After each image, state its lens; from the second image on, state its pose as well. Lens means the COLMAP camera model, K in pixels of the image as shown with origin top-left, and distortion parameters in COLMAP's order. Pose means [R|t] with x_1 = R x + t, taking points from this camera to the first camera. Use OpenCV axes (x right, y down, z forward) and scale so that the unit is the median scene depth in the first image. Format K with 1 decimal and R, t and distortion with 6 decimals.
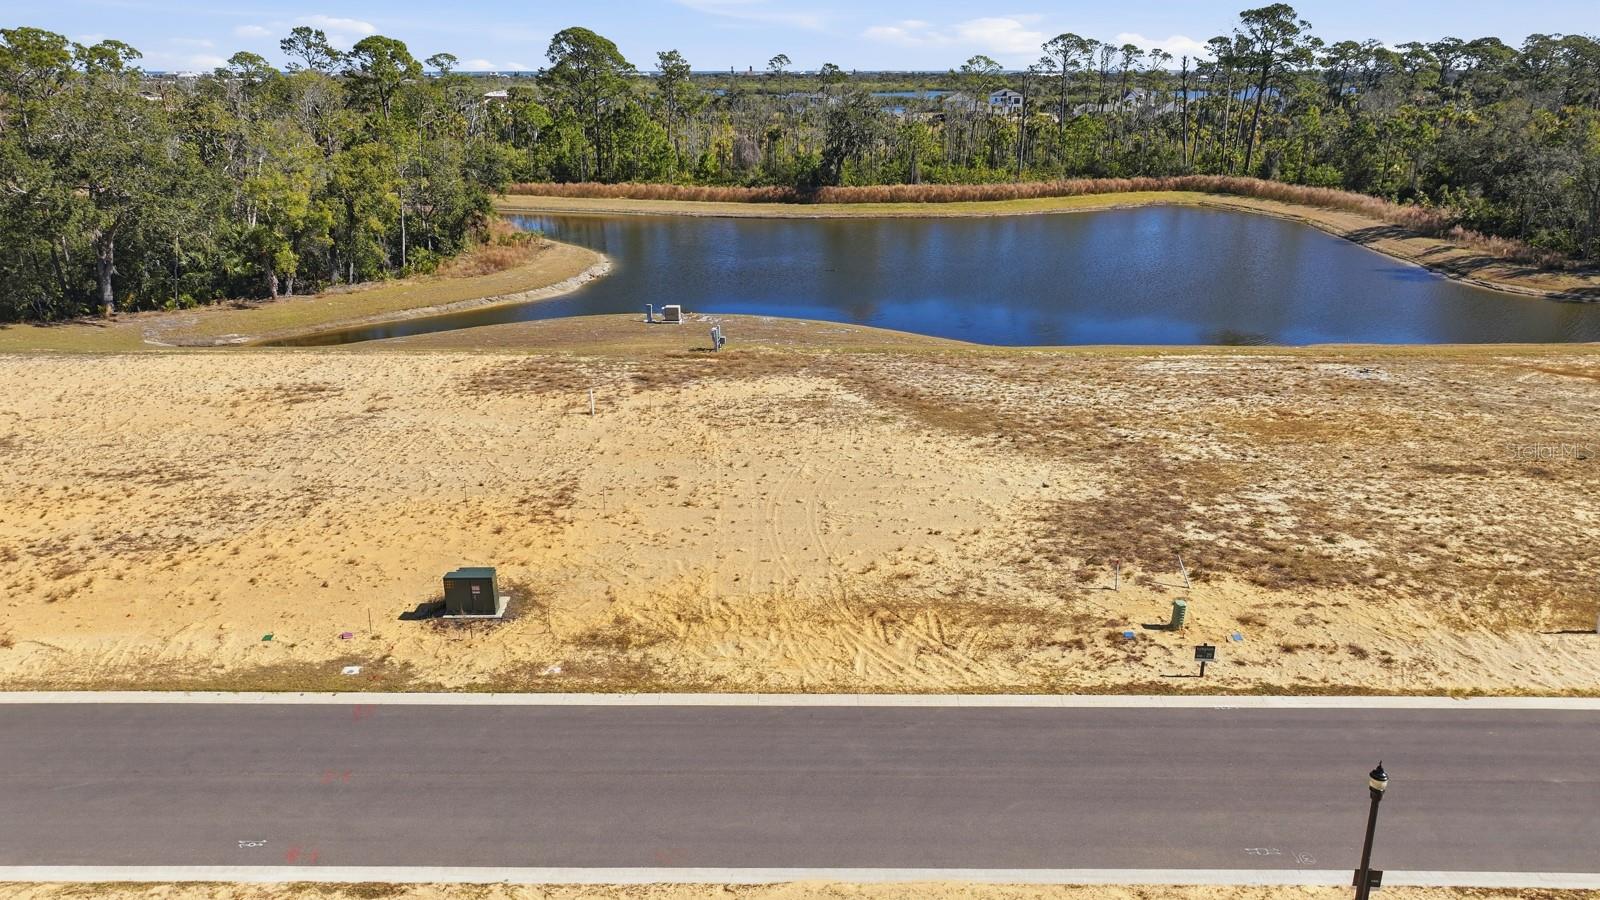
lens RADIAL K [[1115.9, 0, 800.0], [0, 1115.9, 450.0], [0, 0, 1]] dist [0.006552, 0.002262]
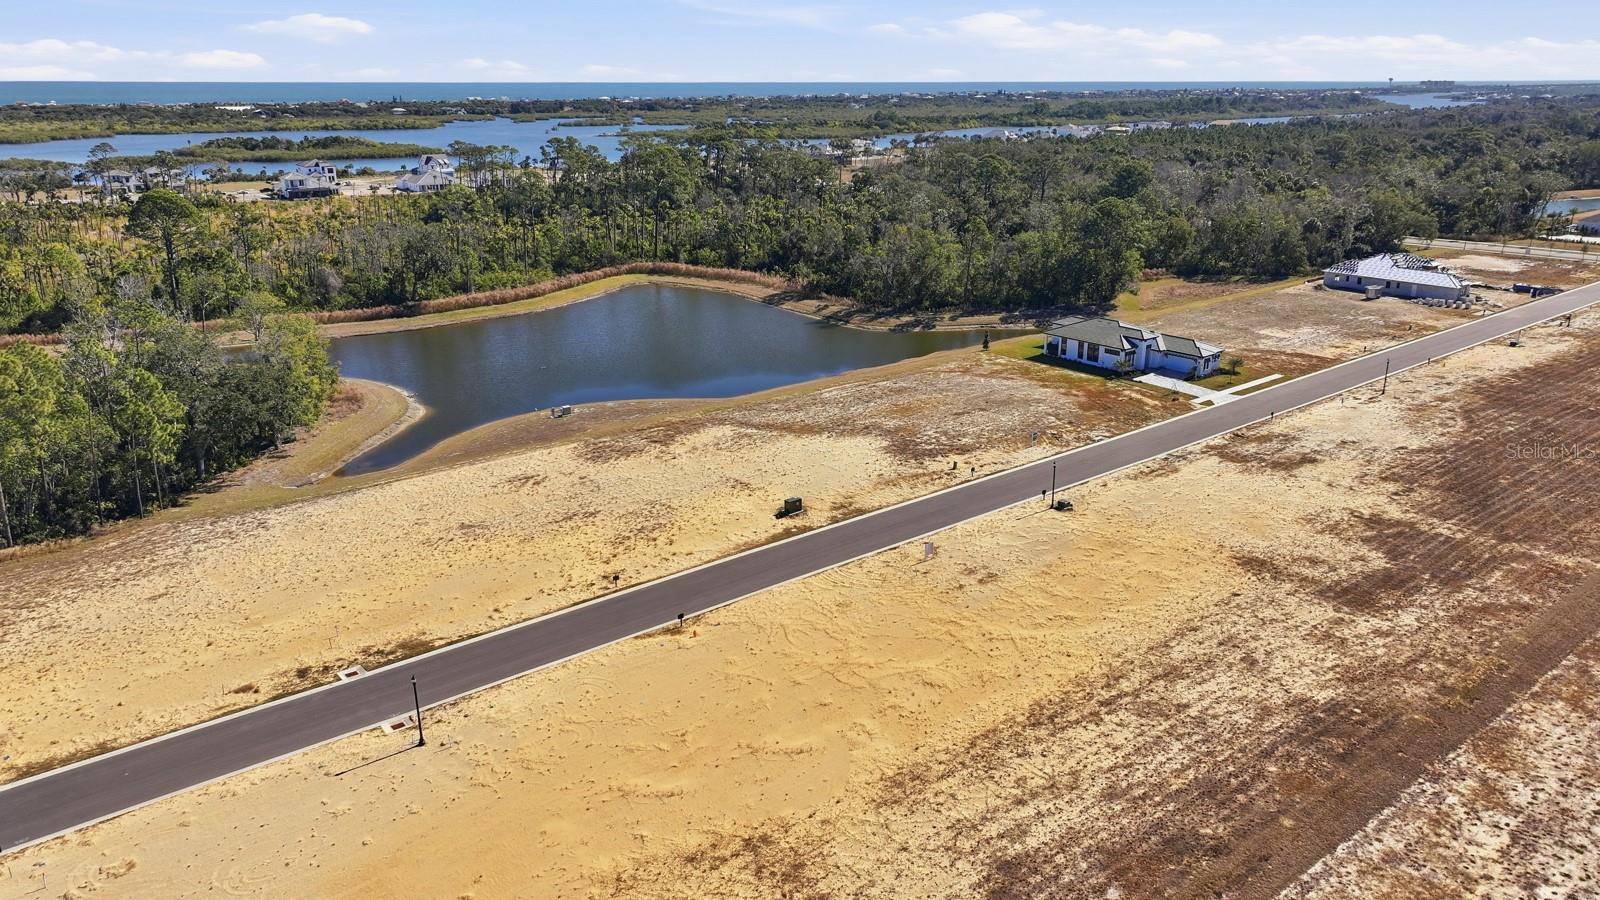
lens RADIAL K [[1115.9, 0, 800.0], [0, 1115.9, 450.0], [0, 0, 1]] dist [0.006552, 0.002262]
pose [[0.770135, -0.197283, 0.606607, -1.191789], [0.205220, 0.977042, 0.057215, -0.110269], [-0.603968, 0.080425, 0.792940, -0.828389]]
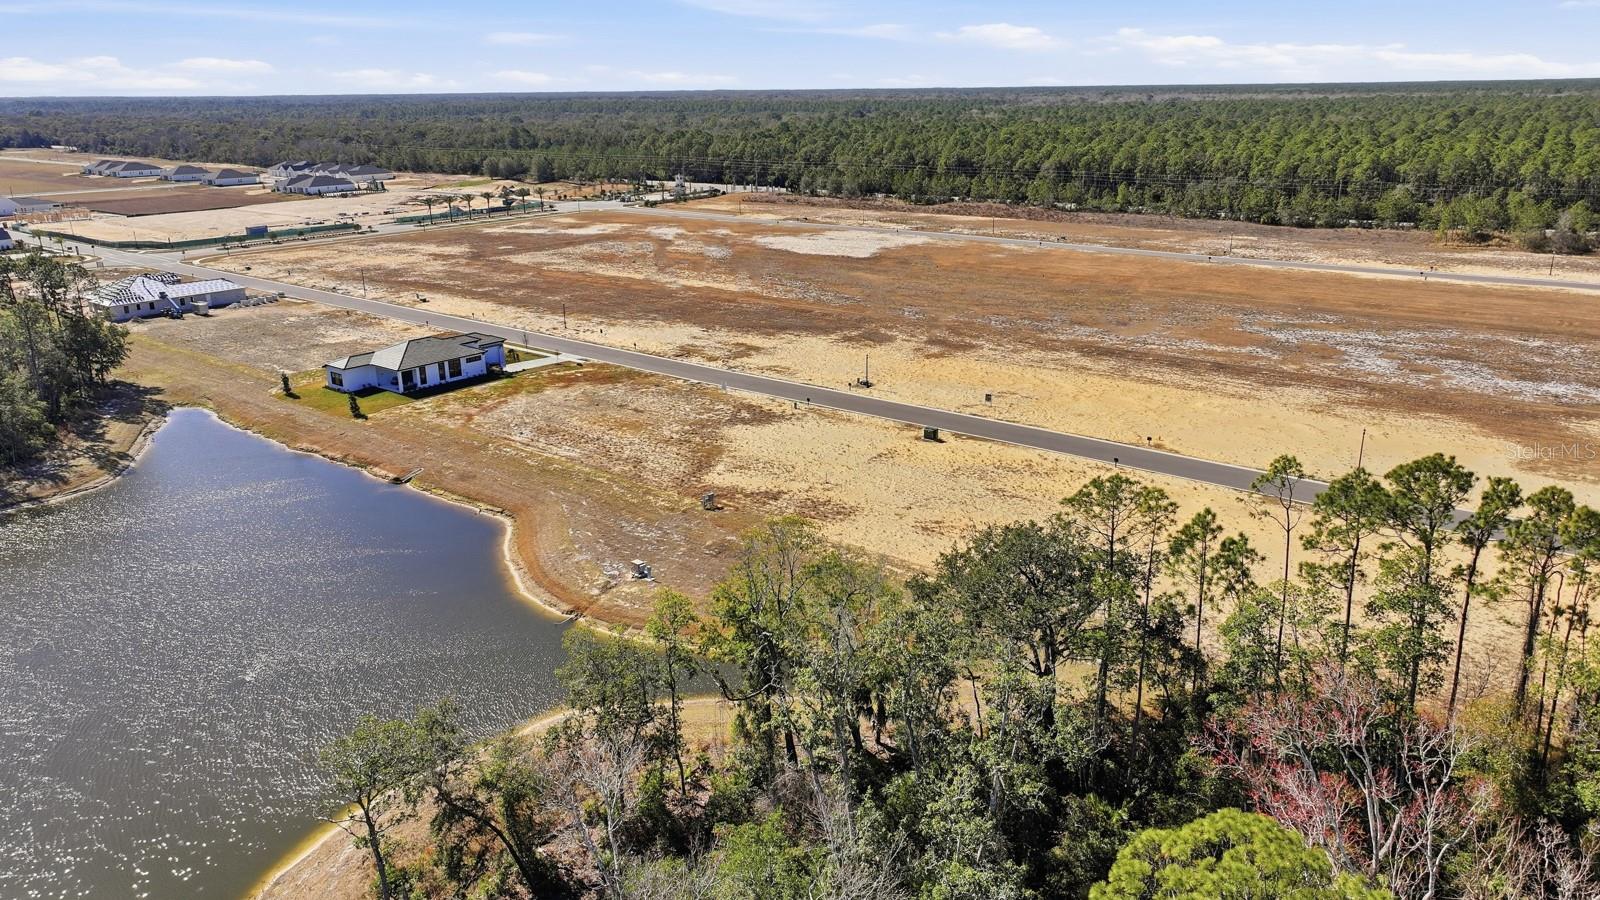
lens RADIAL K [[1148.3, 0, 781.6], [0, 1148.3, 447.8], [0, 0, 1]] dist [0.000073, 0.000028]
pose [[-0.772084, -0.178239, 0.610015, -1.295803], [0.222757, 0.823071, 0.522431, -1.124889], [-0.595203, 0.539245, -0.595775, 2.064550]]
